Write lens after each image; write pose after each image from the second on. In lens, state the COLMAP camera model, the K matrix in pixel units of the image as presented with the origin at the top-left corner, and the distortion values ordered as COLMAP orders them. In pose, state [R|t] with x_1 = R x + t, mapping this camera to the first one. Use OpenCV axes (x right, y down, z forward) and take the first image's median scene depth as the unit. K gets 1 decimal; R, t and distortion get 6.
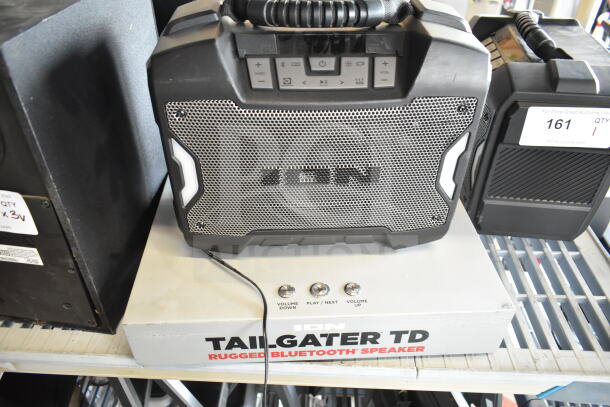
lens RADIAL K [[482.5, 0, 305.0], [0, 482.5, 203.5], [0, 0, 1]] dist [-0.000599, 0.004310]
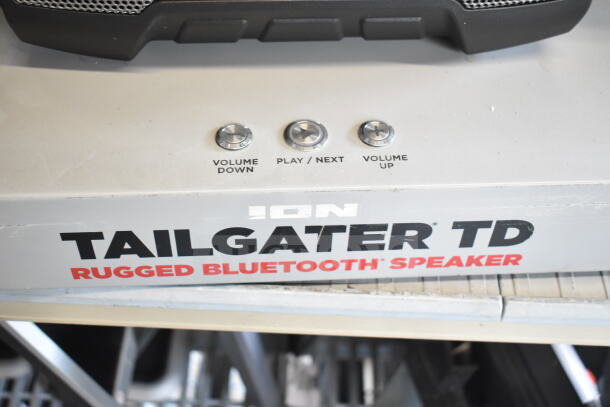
lens RADIAL K [[841.0, 0, 305.0], [0, 841.0, 203.5], [0, 0, 1]] dist [-0.005217, -0.002208]
pose [[0.999781, 0.005855, 0.020073, 0.014168], [-0.009740, 0.979891, 0.199294, 0.082221], [-0.018503, -0.199446, 0.979734, 0.194535]]
